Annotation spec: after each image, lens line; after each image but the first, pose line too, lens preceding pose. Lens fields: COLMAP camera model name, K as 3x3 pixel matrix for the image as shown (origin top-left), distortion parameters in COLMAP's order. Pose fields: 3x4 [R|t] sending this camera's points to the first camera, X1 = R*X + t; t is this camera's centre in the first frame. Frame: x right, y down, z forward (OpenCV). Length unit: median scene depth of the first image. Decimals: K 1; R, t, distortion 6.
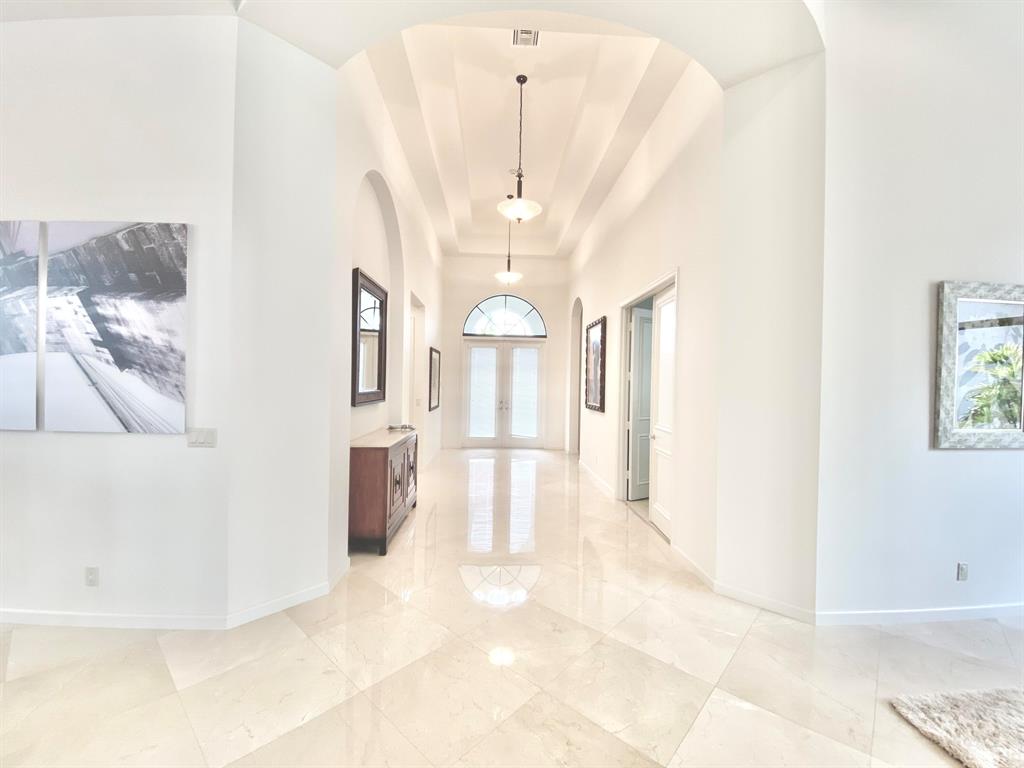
lens RADIAL K [[442.3, 0, 513.6], [0, 442.3, 394.3], [0, 0, 1]] dist [-0.002102, -0.009268]
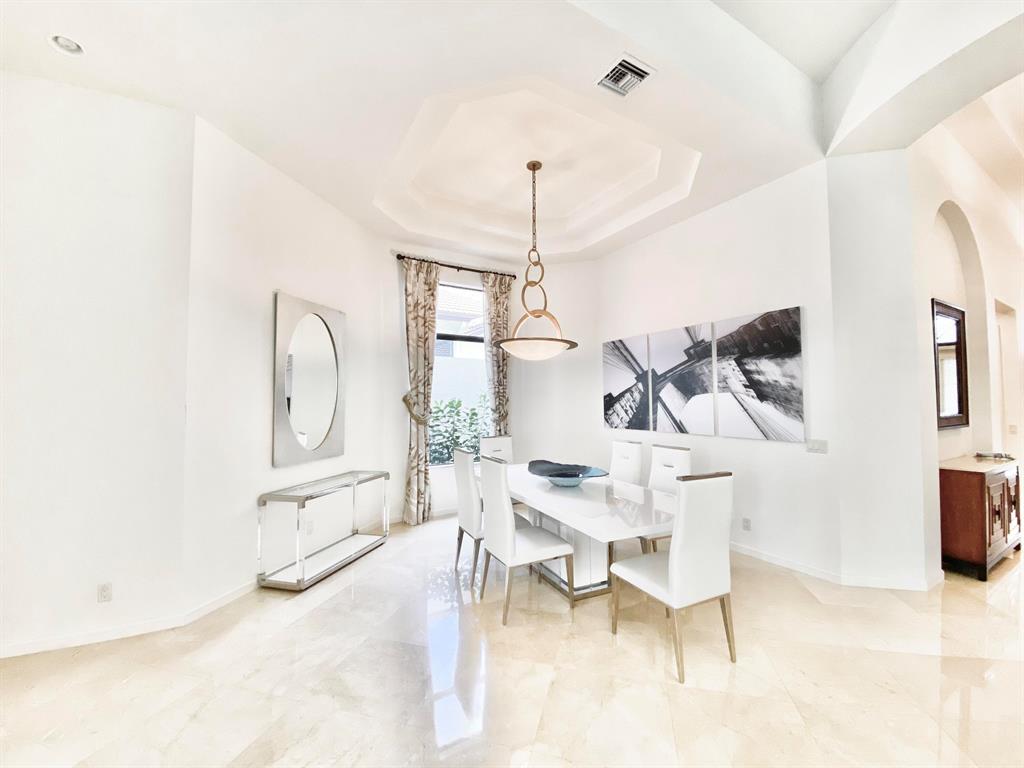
lens RADIAL K [[411.6, 0, 509.6], [0, 411.6, 385.6], [0, 0, 1]] dist [0.029945, -0.024785]
pose [[0.463773, -0.056260, -0.884166, 0.061822], [-0.011201, 0.997530, -0.069349, 0.003938], [0.885883, 0.042066, 0.461997, -0.576424]]
